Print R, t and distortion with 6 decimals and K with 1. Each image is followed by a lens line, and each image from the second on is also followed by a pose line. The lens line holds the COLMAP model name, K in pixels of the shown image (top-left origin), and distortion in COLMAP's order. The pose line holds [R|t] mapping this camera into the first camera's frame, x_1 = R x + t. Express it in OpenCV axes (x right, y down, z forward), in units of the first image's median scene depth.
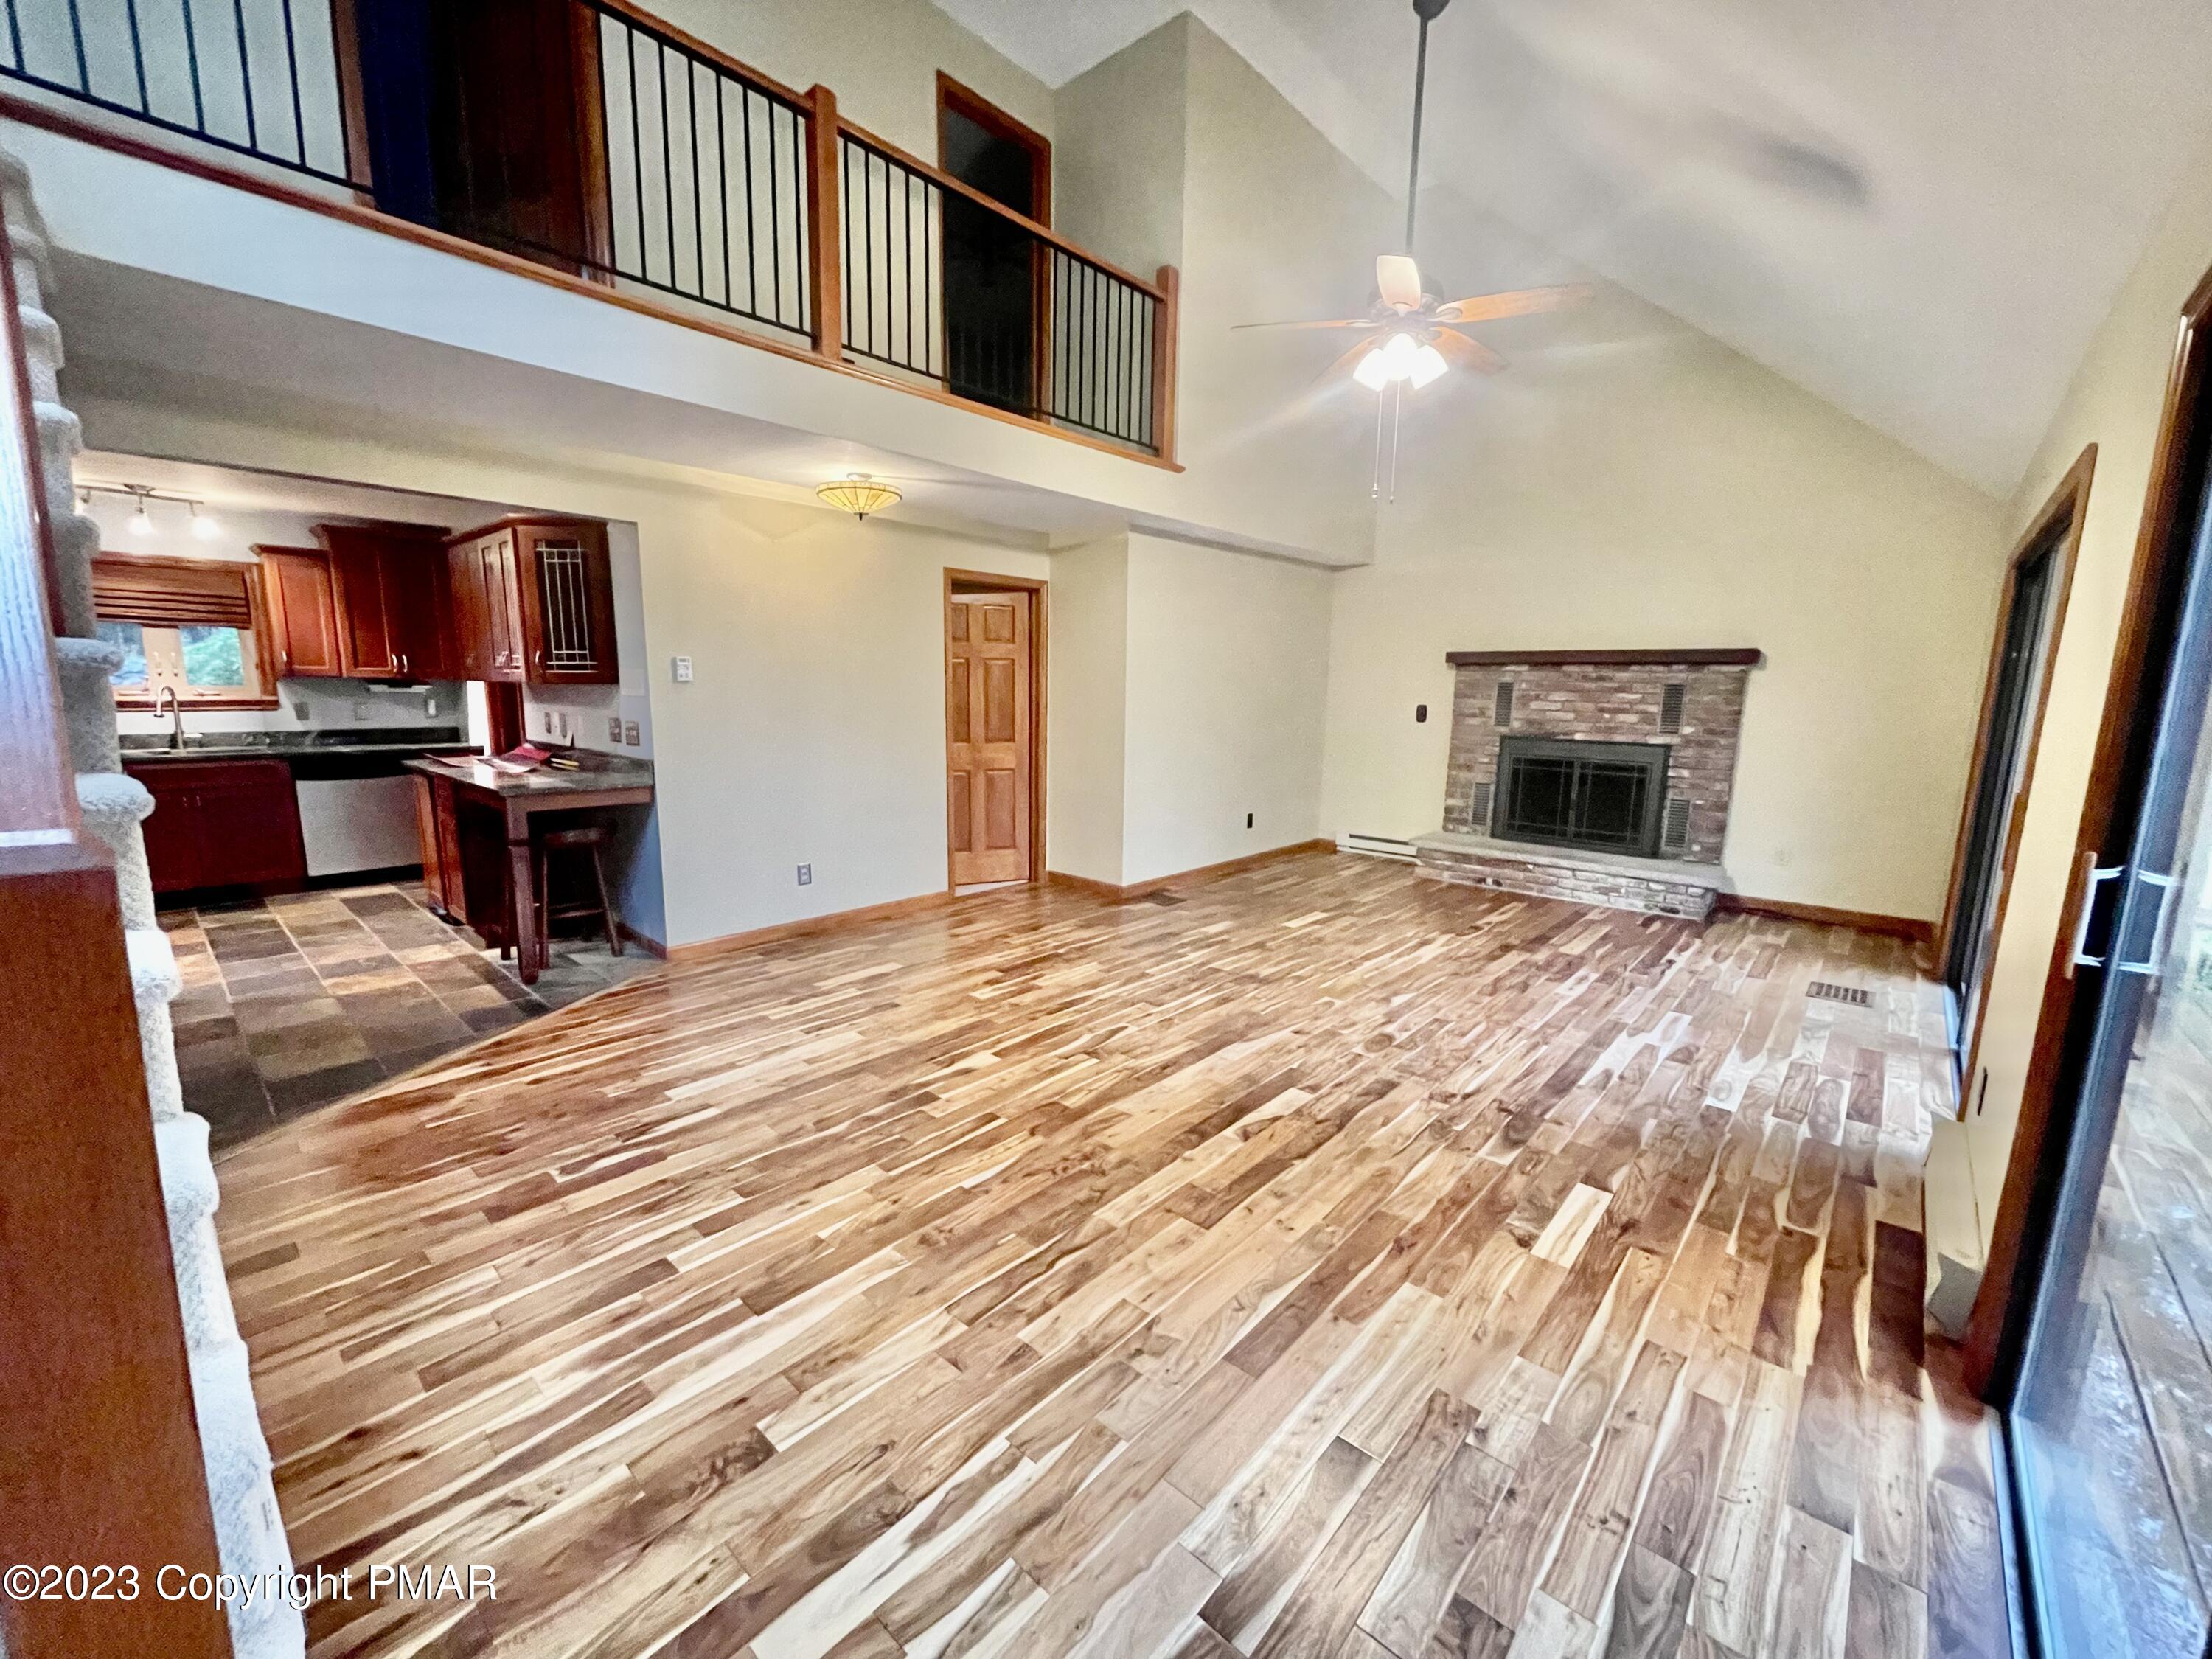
lens RADIAL K [[893.9, 0, 1096.1], [0, 893.9, 839.3], [0, 0, 1]] dist [-0.000662, 0.000210]
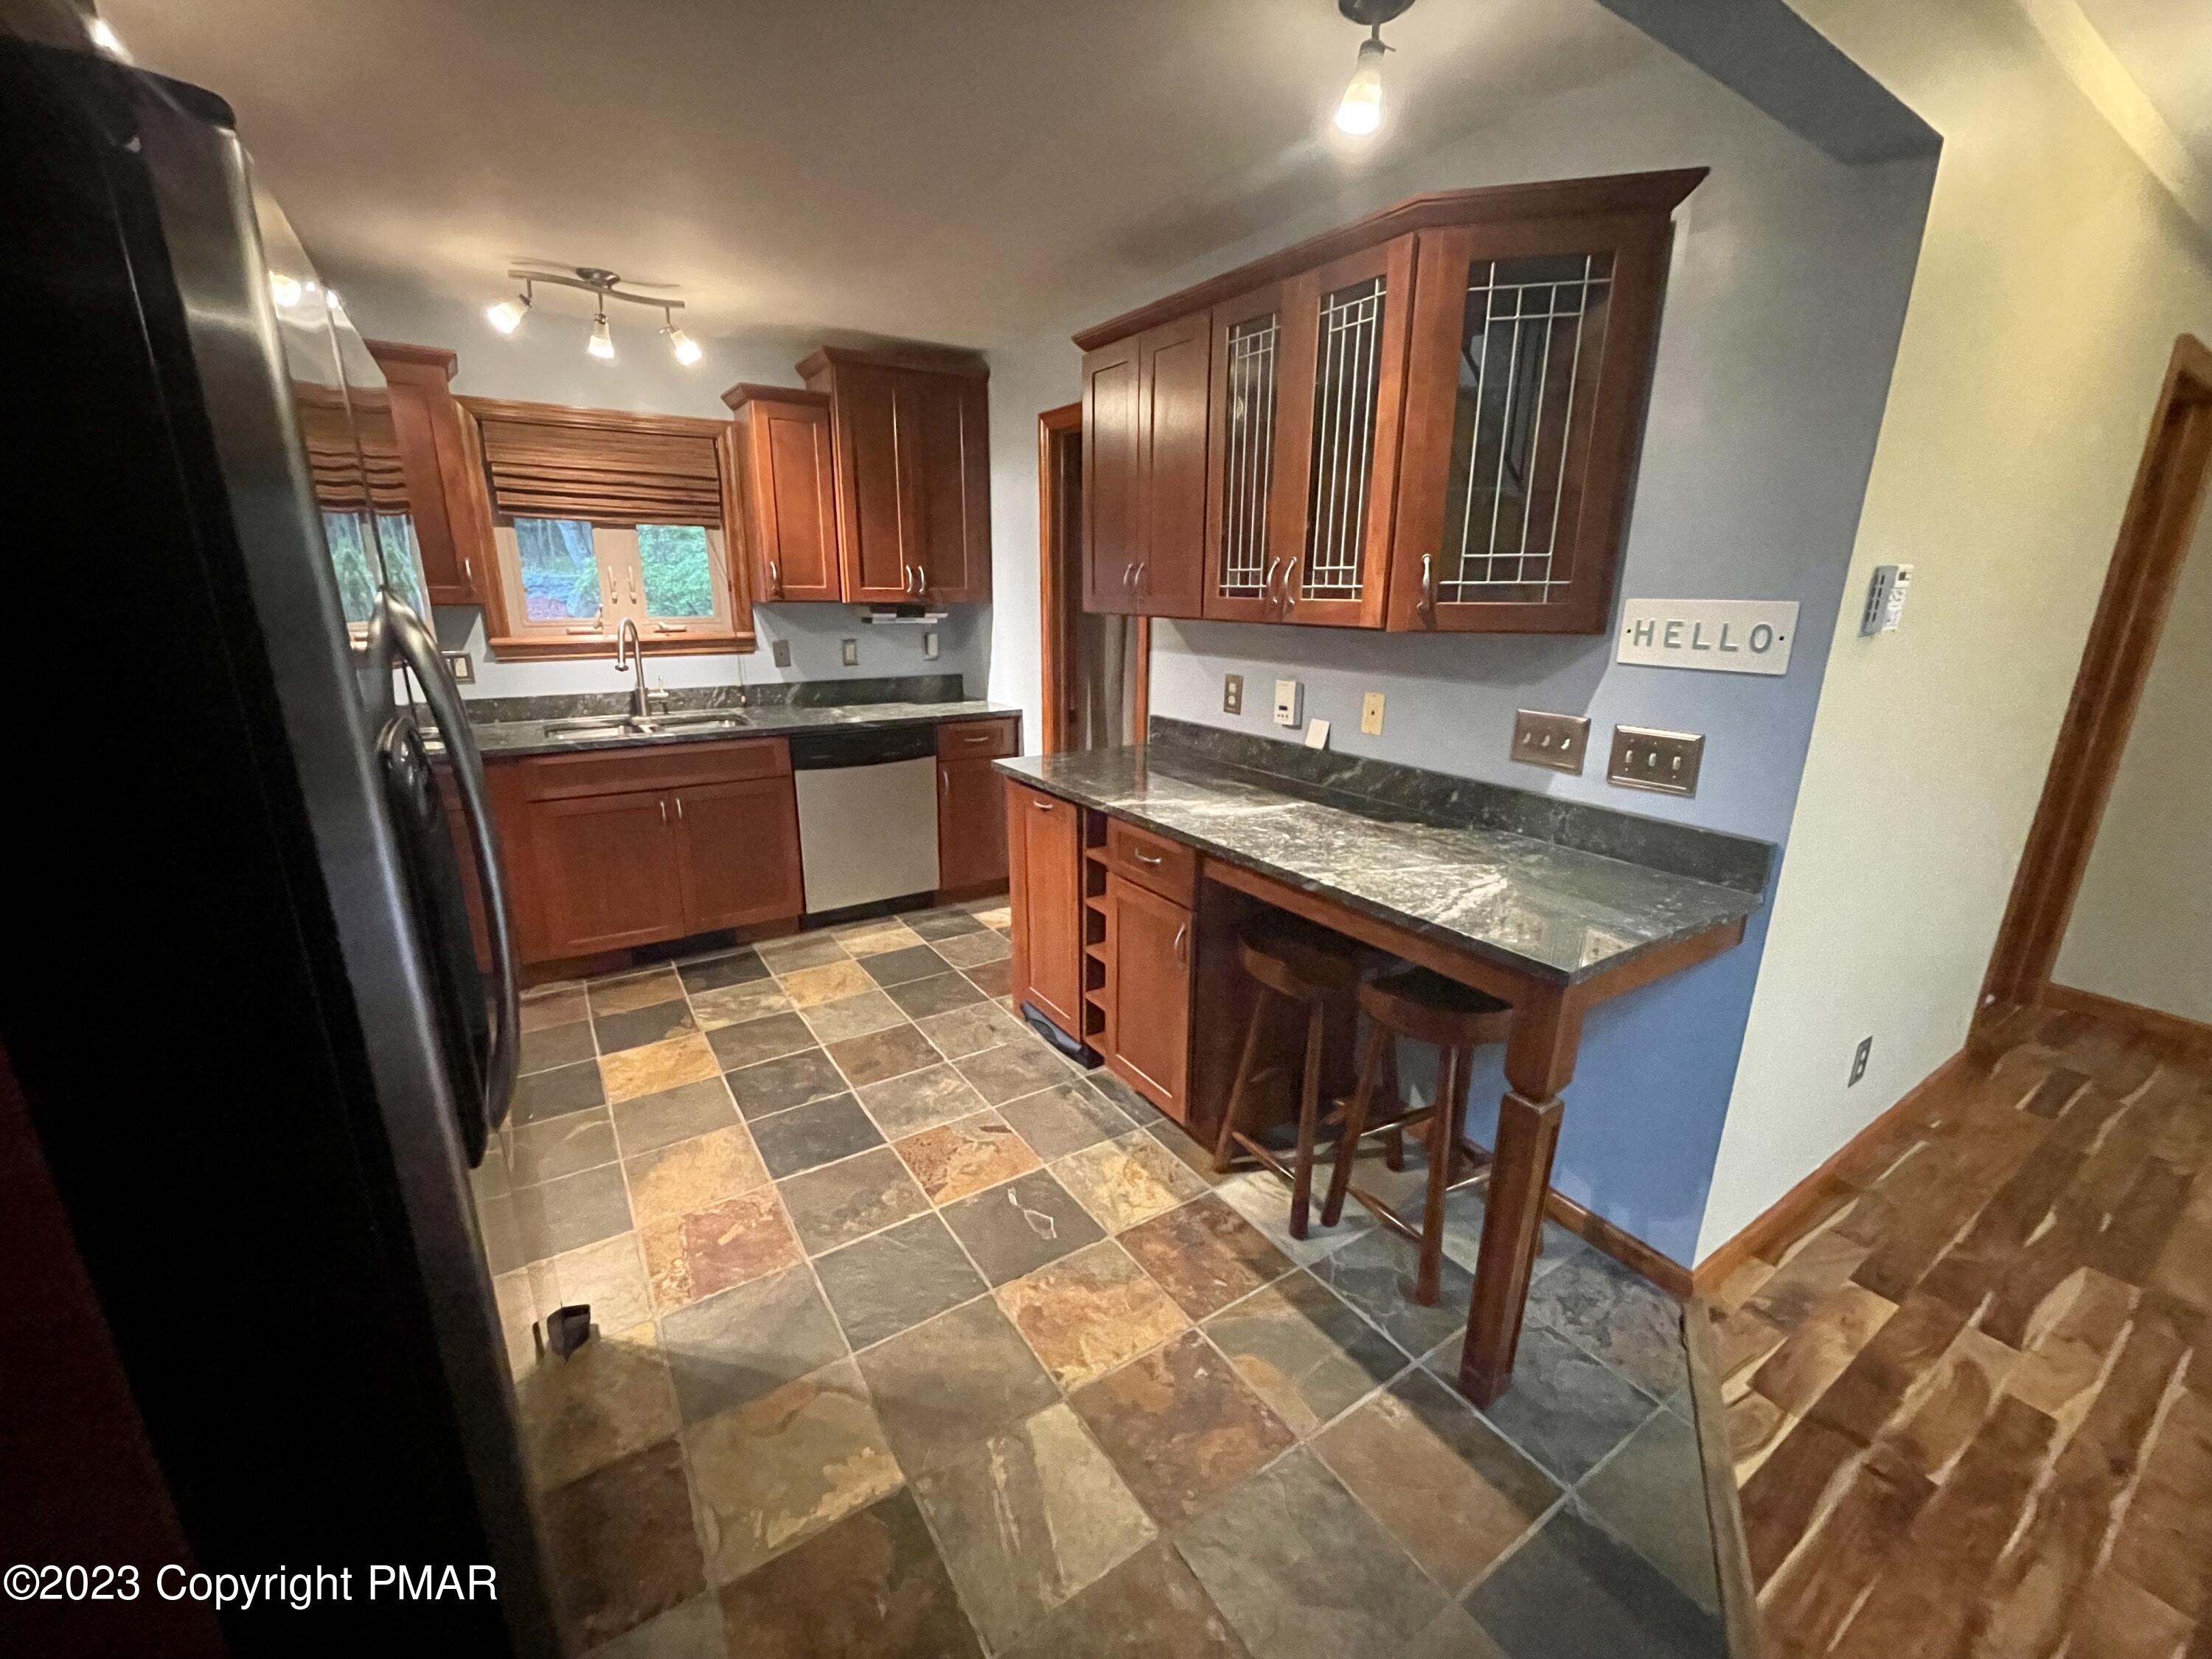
lens RADIAL K [[893.9, 0, 1095.2], [0, 893.9, 834.0], [0, 0, 1]] dist [-0.000662, 0.000210]
pose [[0.967639, 0.062325, -0.244522, -0.569578], [-0.038399, 0.994102, 0.101424, -0.100230], [0.249401, -0.088752, 0.964325, 0.467490]]
